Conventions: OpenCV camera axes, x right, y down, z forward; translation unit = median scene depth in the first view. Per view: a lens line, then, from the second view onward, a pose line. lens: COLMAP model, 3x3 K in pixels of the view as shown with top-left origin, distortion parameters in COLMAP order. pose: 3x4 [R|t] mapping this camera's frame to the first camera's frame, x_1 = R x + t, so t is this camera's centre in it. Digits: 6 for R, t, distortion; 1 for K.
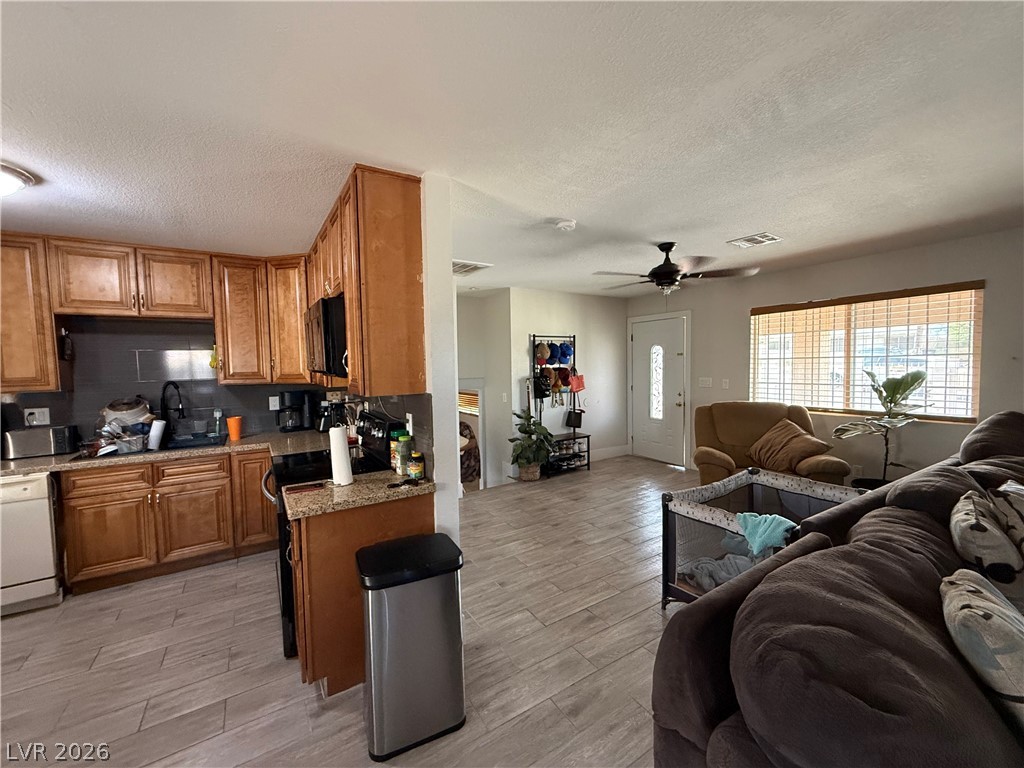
lens RADIAL K [[407.5, 0, 511.1], [0, 407.5, 383.8], [0, 0, 1]] dist [0.000536, 0.000561]
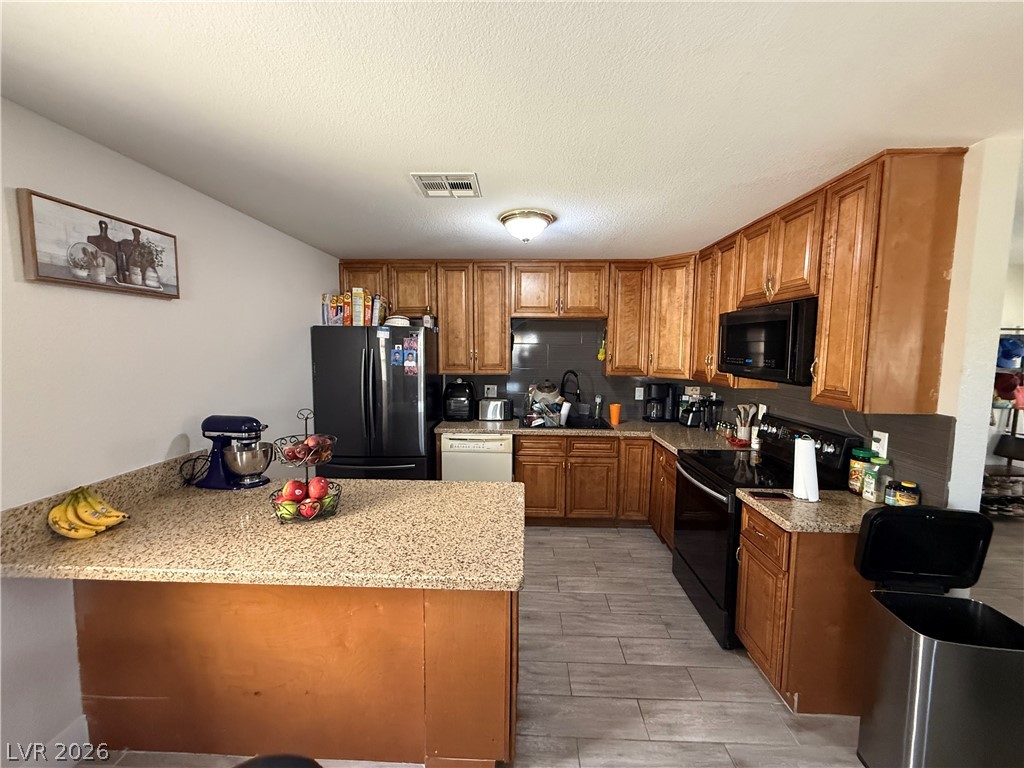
lens RADIAL K [[407.5, 0, 510.7], [0, 407.5, 383.5], [0, 0, 1]] dist [0.000536, 0.000561]
pose [[0.828370, 0.076944, -0.554872, -0.330841], [-0.054744, 0.996900, 0.056513, -0.027387], [0.557501, -0.016438, 0.830014, -0.118206]]
